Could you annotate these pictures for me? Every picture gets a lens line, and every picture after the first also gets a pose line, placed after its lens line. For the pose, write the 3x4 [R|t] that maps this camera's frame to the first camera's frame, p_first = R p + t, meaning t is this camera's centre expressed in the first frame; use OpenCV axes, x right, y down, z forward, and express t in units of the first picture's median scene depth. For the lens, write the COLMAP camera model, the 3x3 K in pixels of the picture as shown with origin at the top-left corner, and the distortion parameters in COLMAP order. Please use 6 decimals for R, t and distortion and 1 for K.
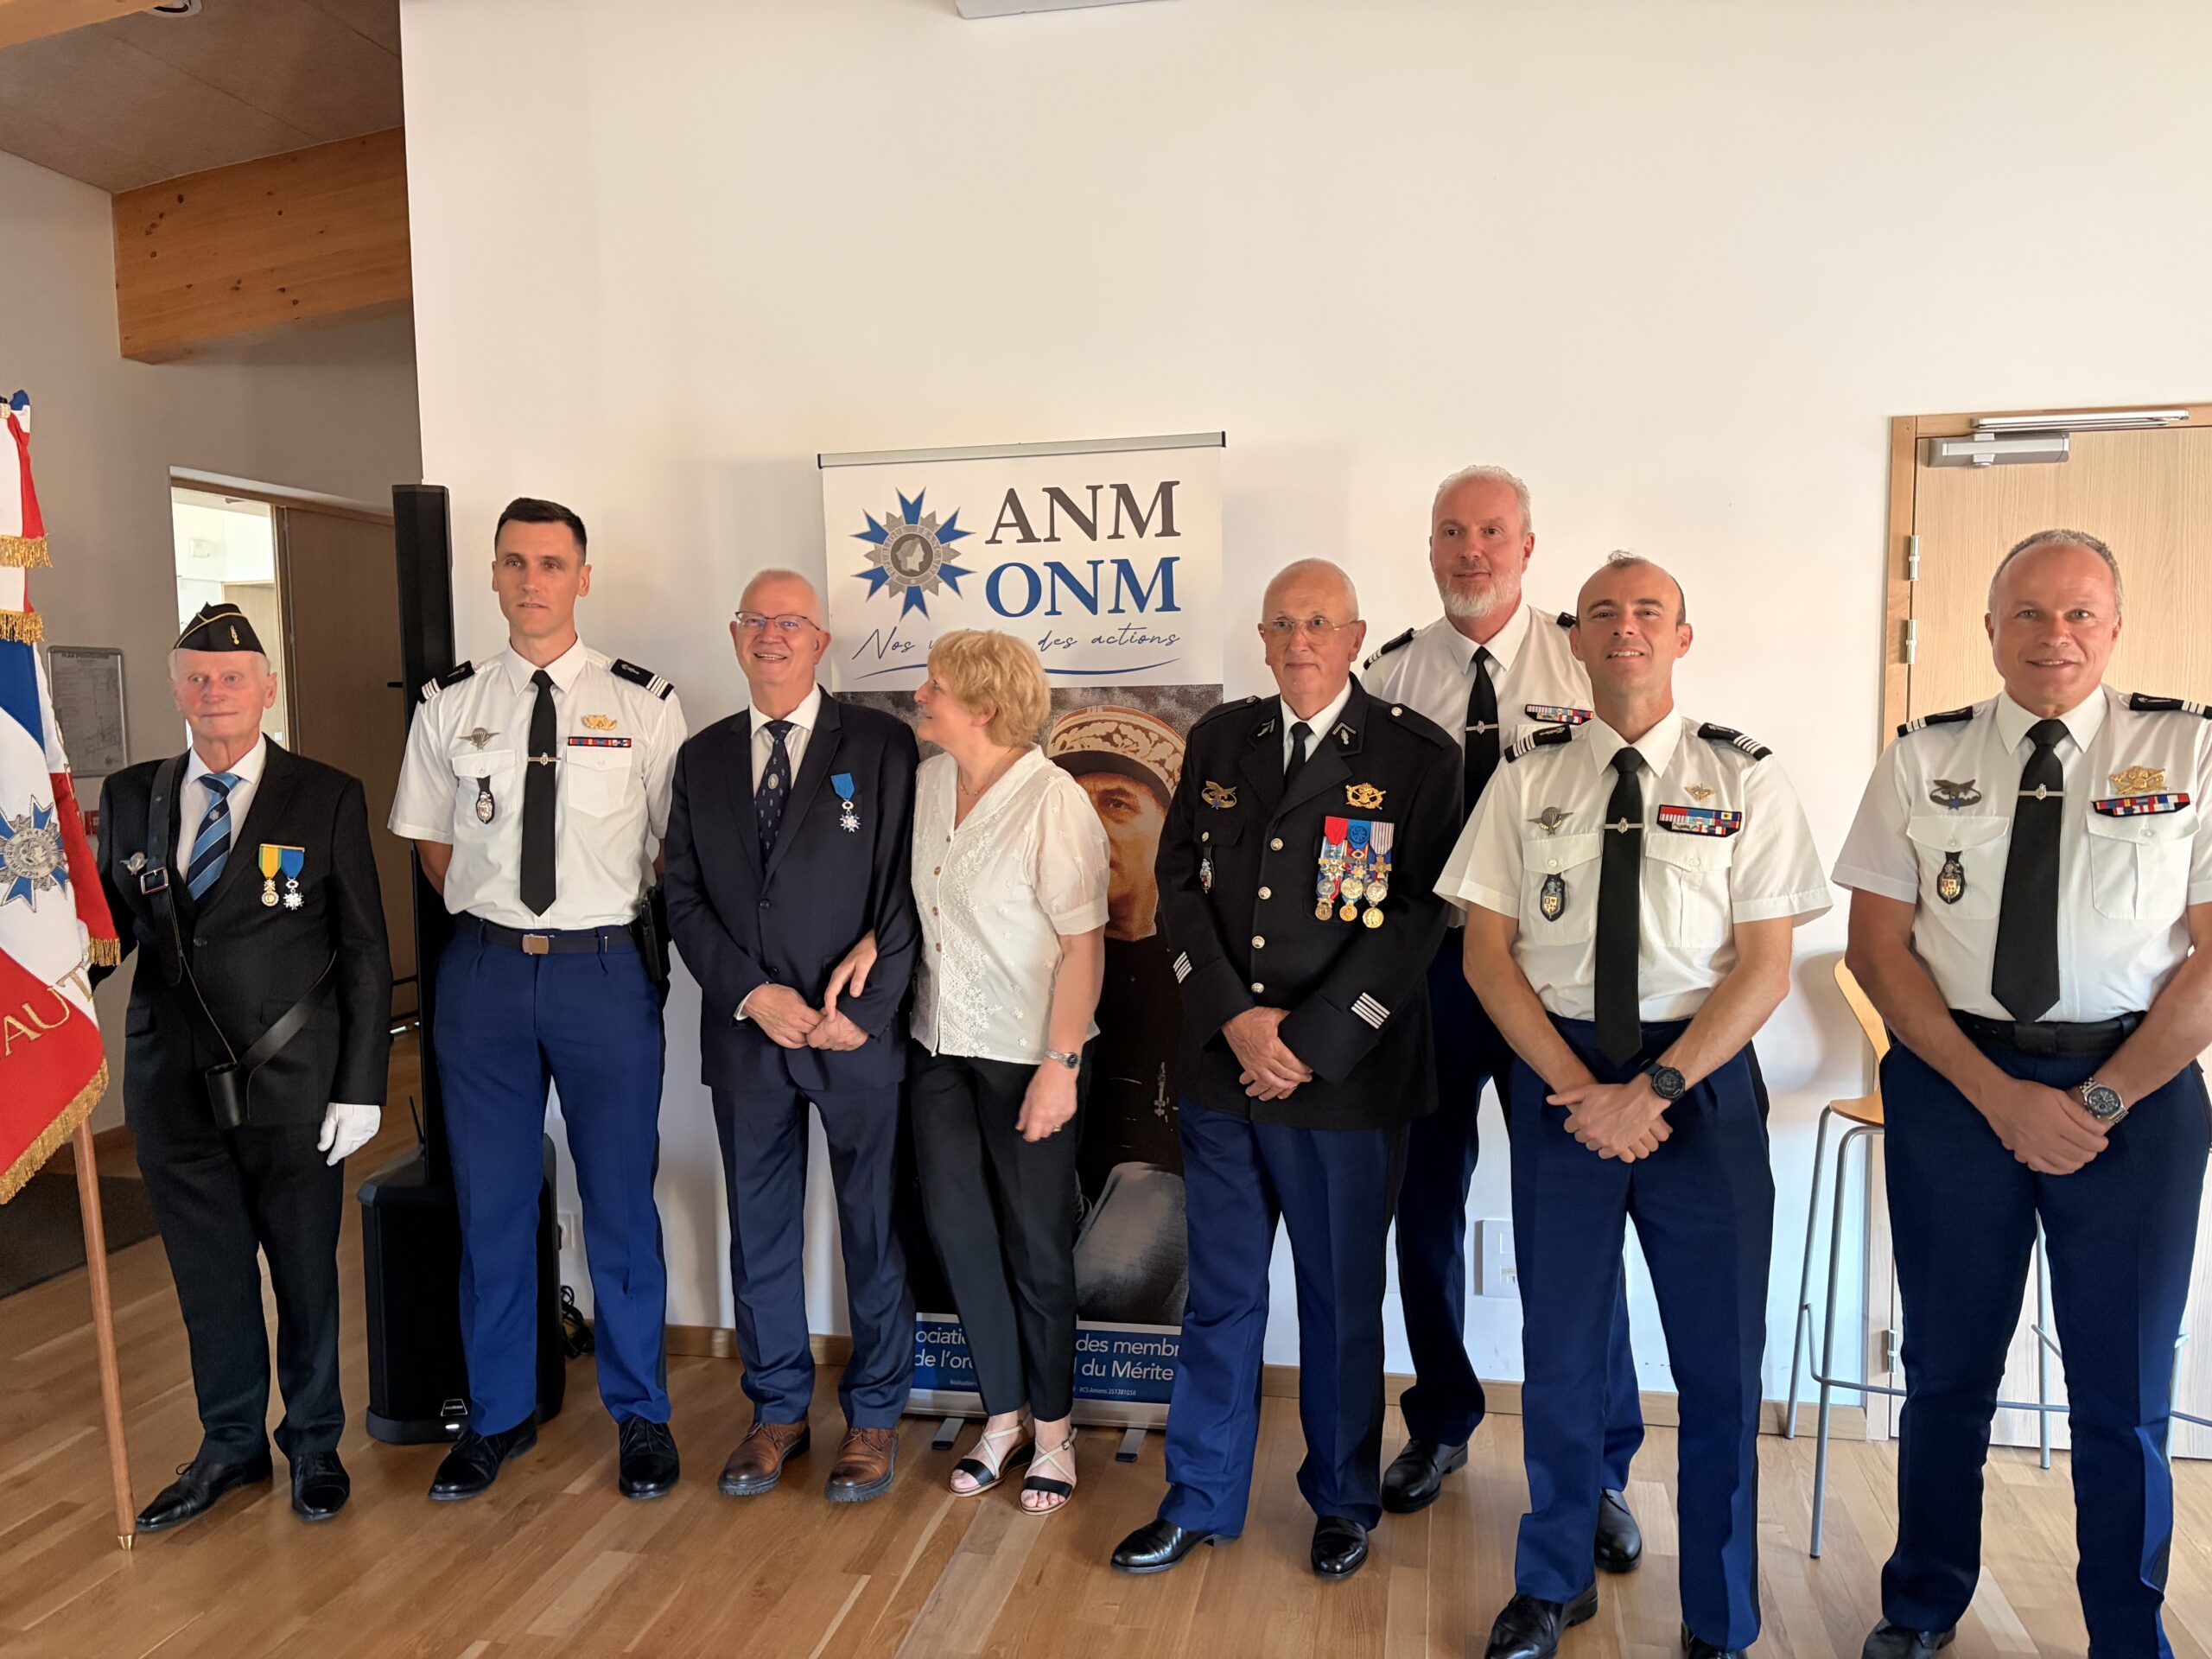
lens RADIAL K [[1731.3, 0, 1127.8], [0, 1731.3, 848.6], [0, 0, 1]] dist [0.083603, -0.083671]
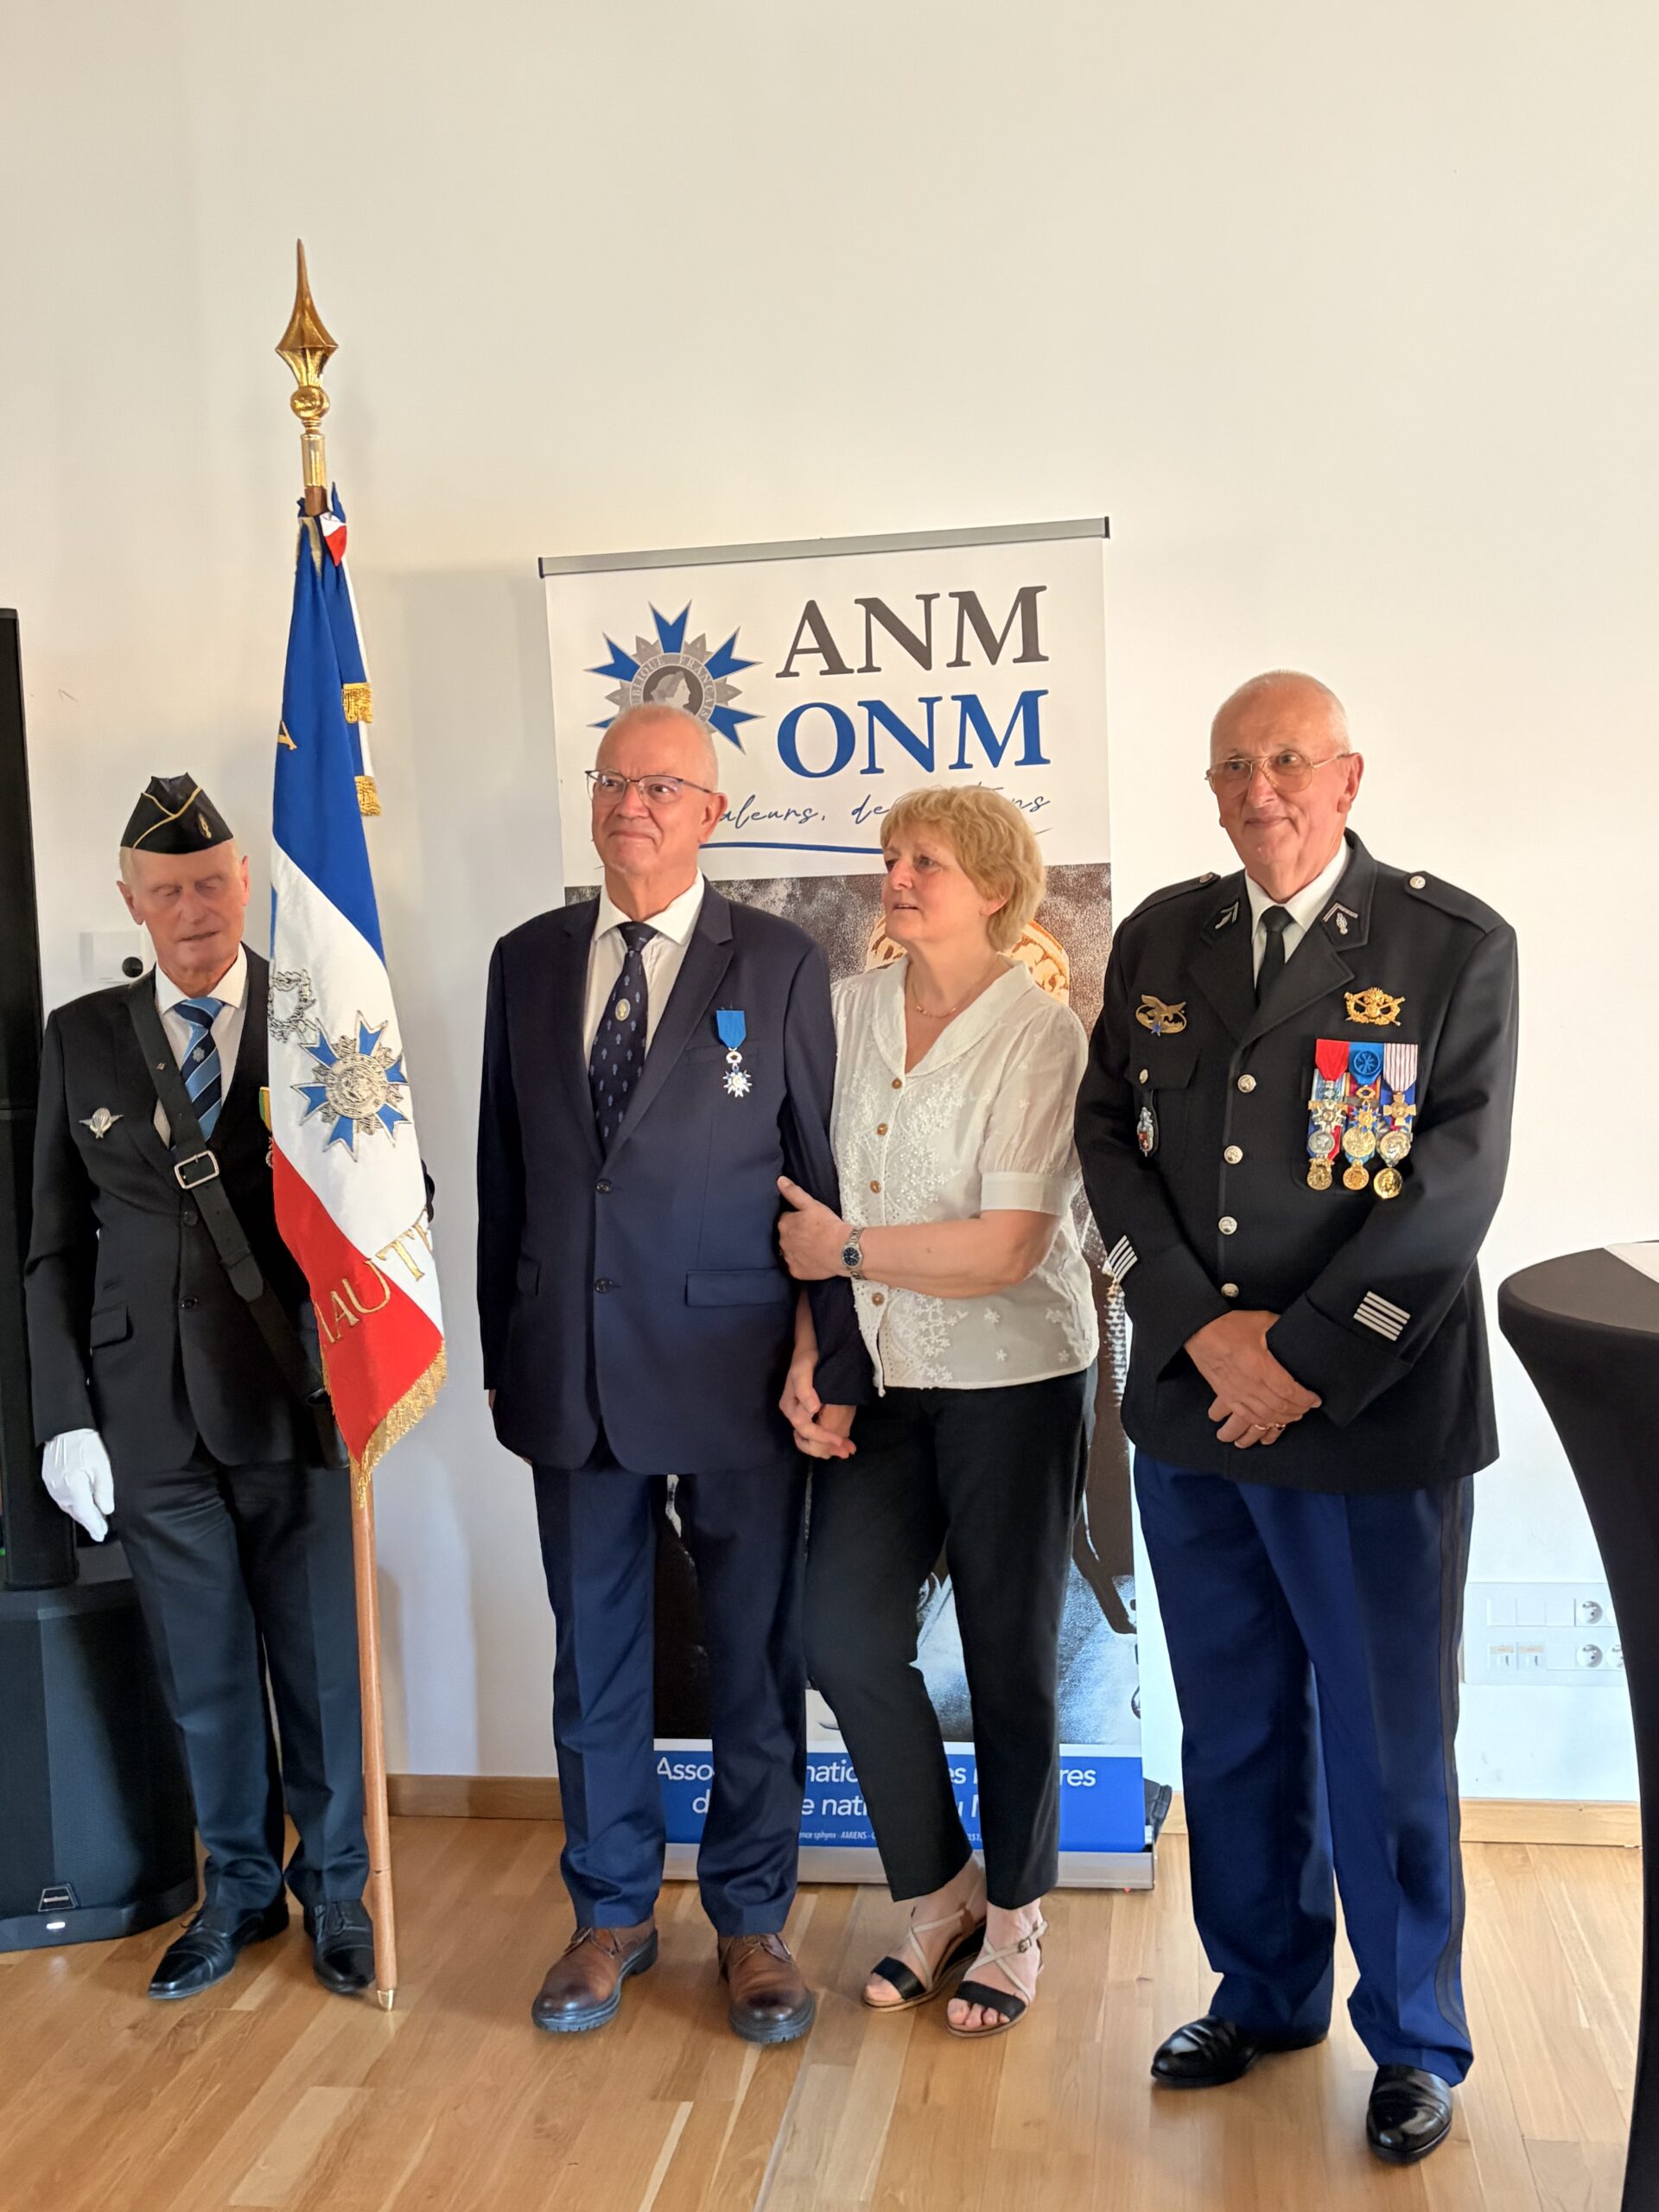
lens RADIAL K [[2411.4, 0, 832.0], [0, 2411.4, 1096.5], [0, 0, 1]] dist [0.077486, 0.000000]
pose [[0.998540, -0.025651, 0.047530, -0.112447], [0.025853, 0.999659, -0.003642, 0.004093], [-0.047421, 0.004866, 0.998863, -0.010435]]
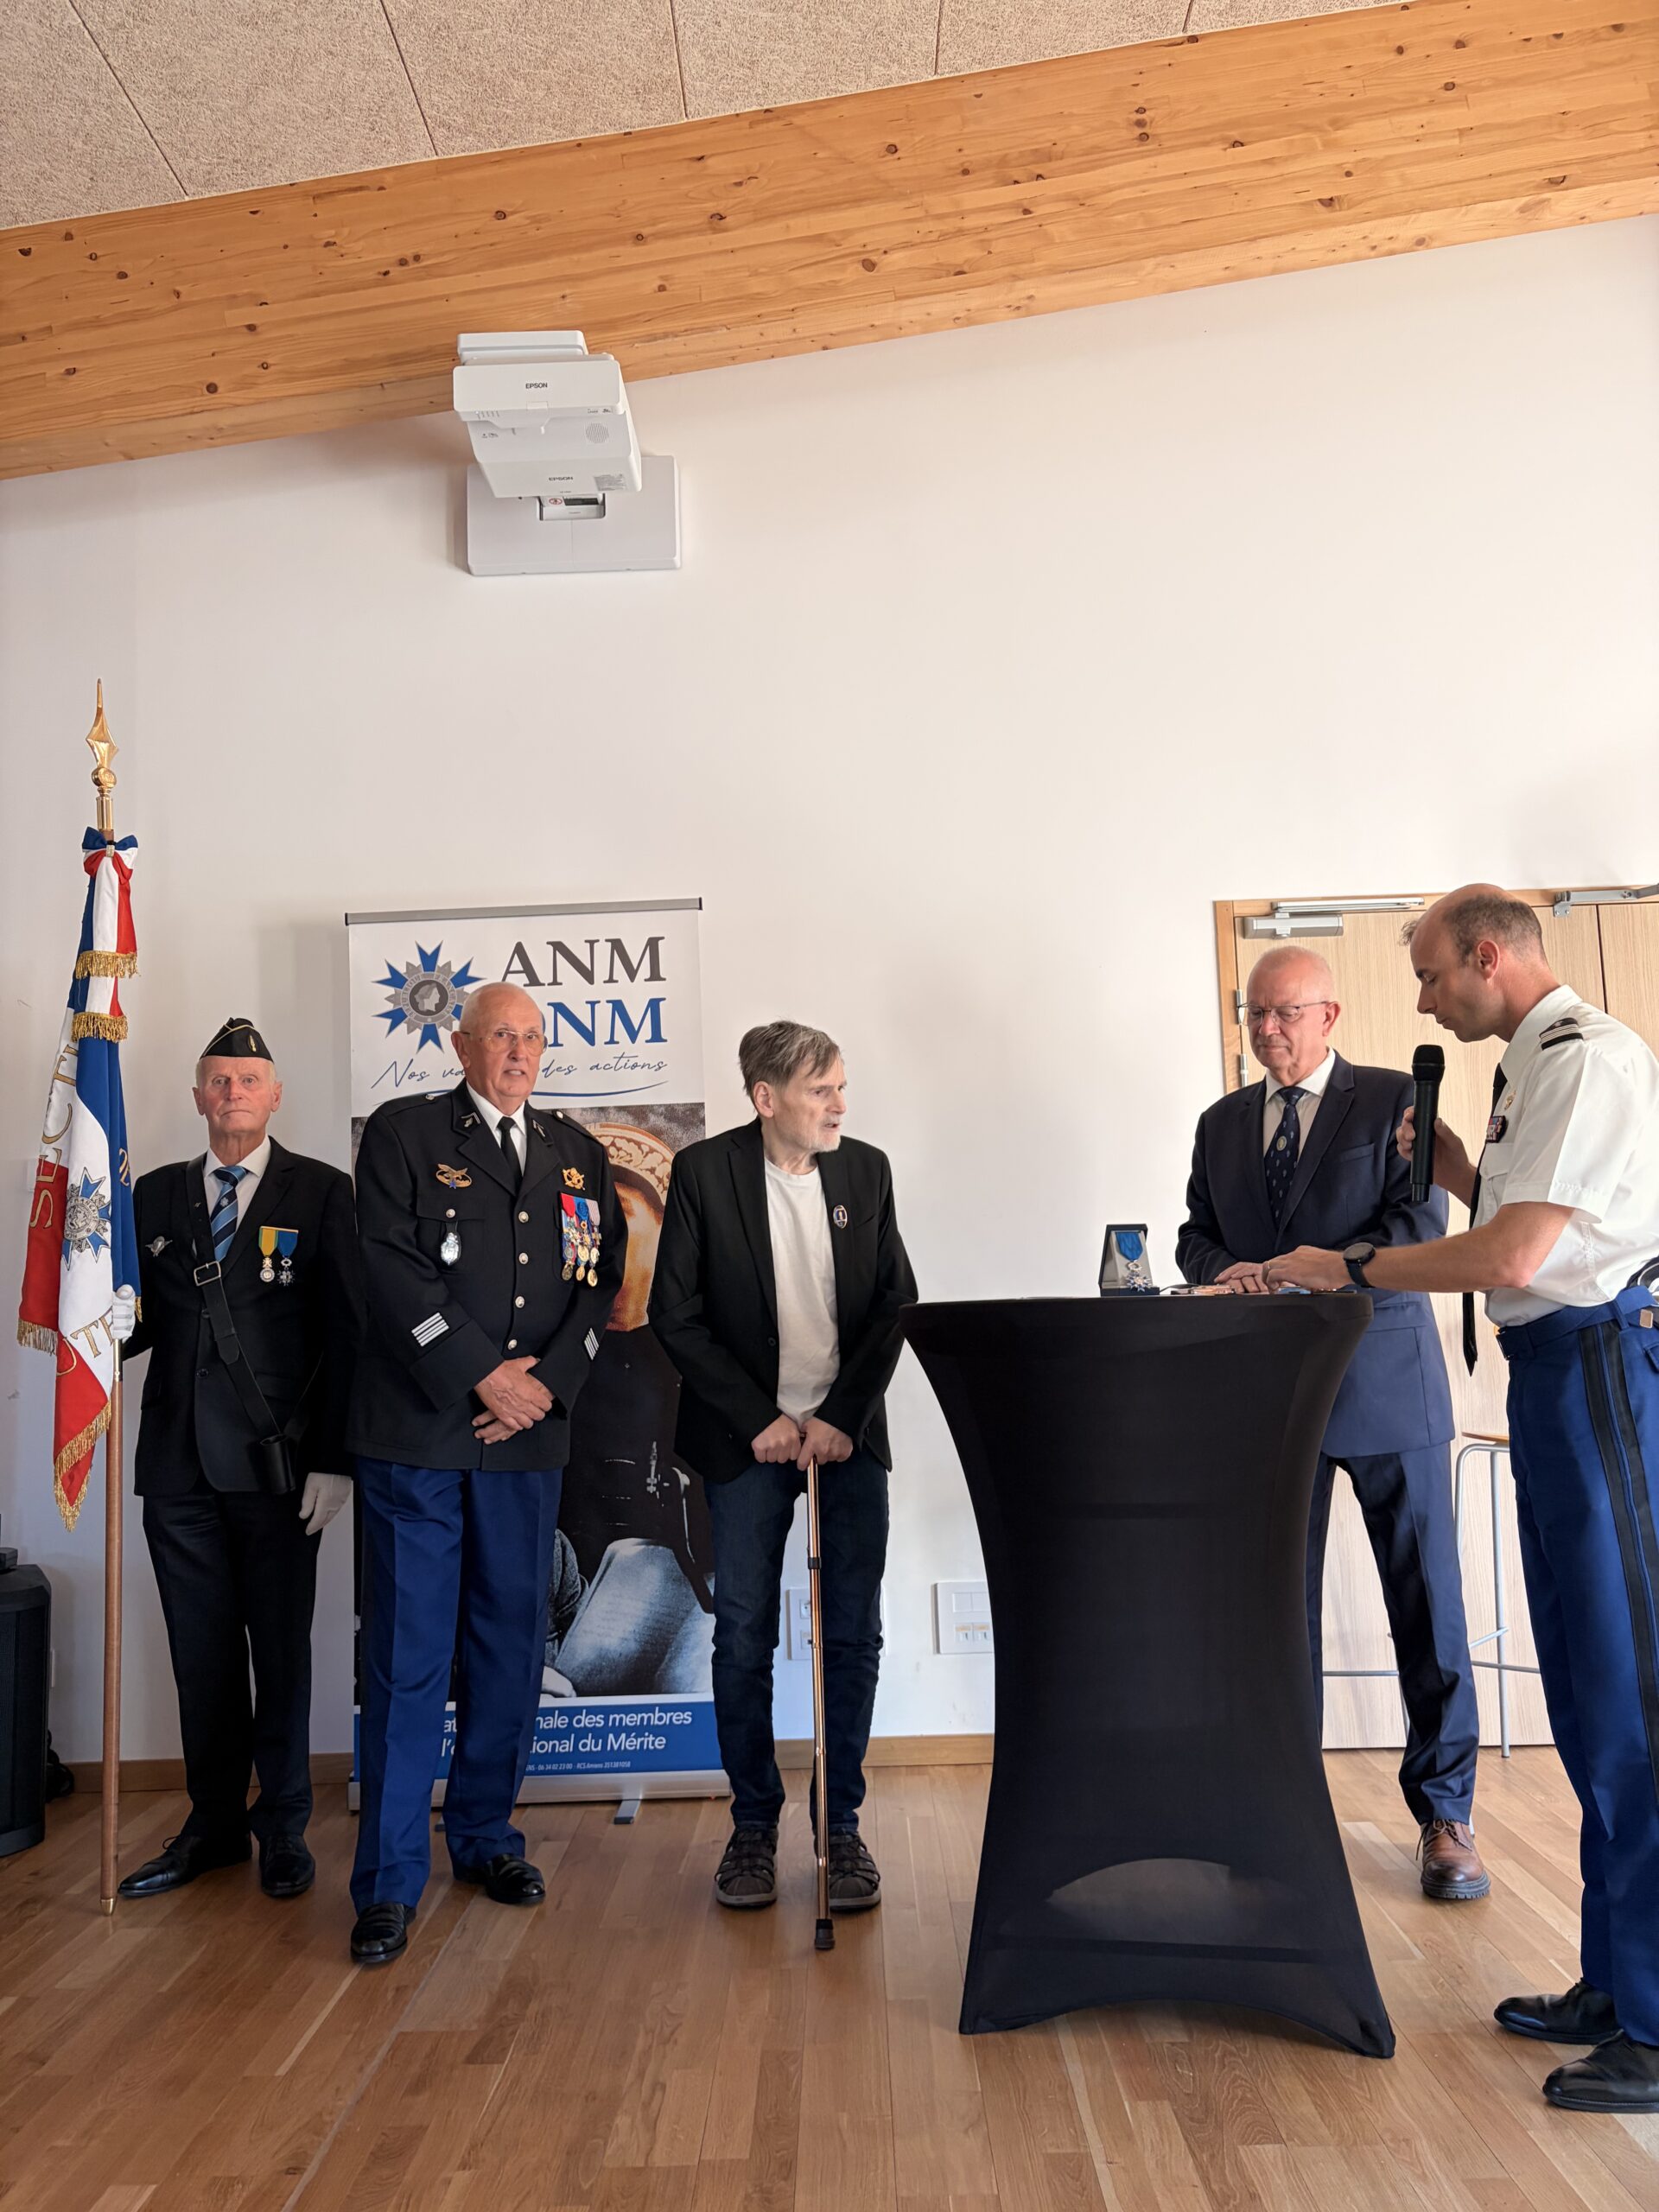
lens RADIAL K [[1731.3, 0, 857.2], [0, 1731.3, 1079.5], [0, 0, 1]] dist [0.083603, -0.083671]
pose [[0.980937, 0.001703, 0.194319, -0.071345], [0.037590, 0.979411, -0.198343, 0.125358], [-0.190656, 0.201867, 0.960677, -0.150671]]
